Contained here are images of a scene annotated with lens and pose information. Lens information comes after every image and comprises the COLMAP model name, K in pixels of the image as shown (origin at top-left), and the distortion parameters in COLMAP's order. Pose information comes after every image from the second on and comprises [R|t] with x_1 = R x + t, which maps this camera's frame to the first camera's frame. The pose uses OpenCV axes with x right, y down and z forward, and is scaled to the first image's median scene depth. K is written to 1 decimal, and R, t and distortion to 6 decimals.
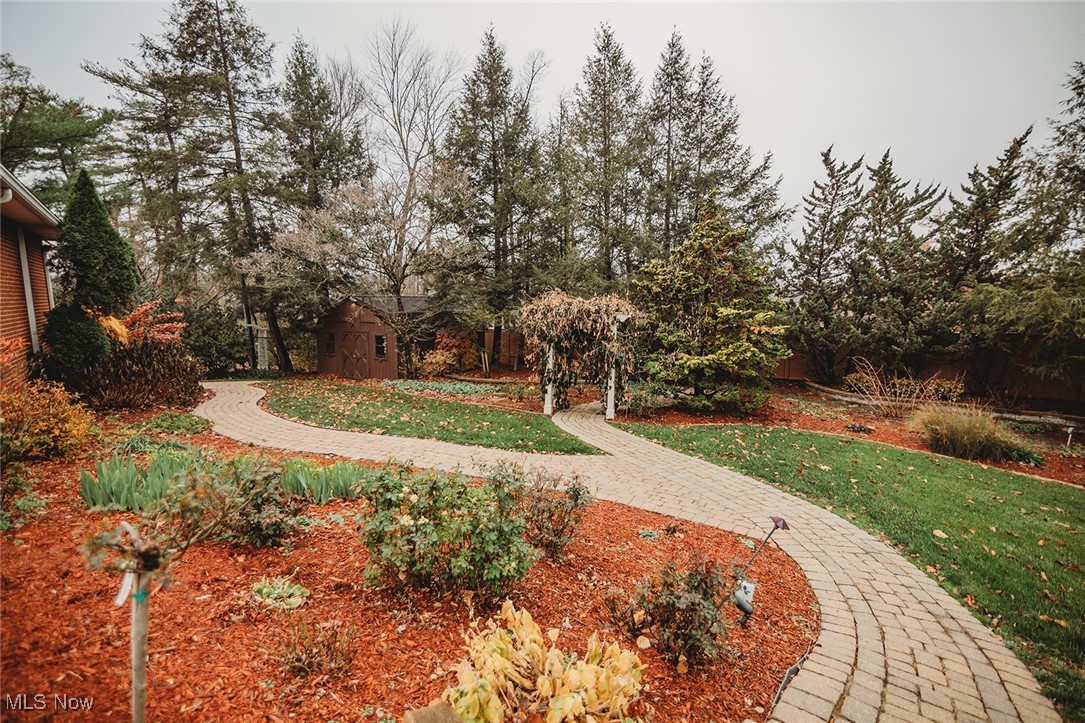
lens RADIAL K [[508.0, 0, 546.6], [0, 508.0, 358.8], [0, 0, 1]] dist [-0.020420, 0.002012]
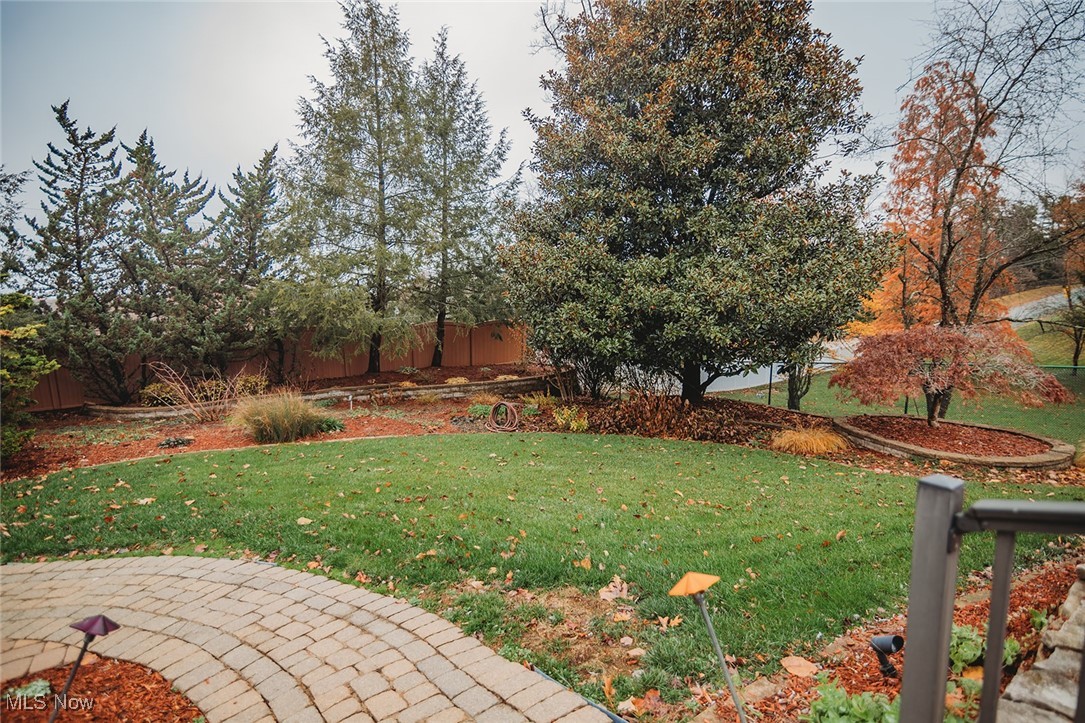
lens RADIAL K [[508.0, 0, 546.6], [0, 508.0, 358.8], [0, 0, 1]] dist [-0.020420, 0.002012]
pose [[0.328296, -0.120905, 0.936805, 0.041177], [0.147580, 0.986160, 0.075556, 0.020707], [-0.932975, 0.113449, 0.341596, 0.088755]]
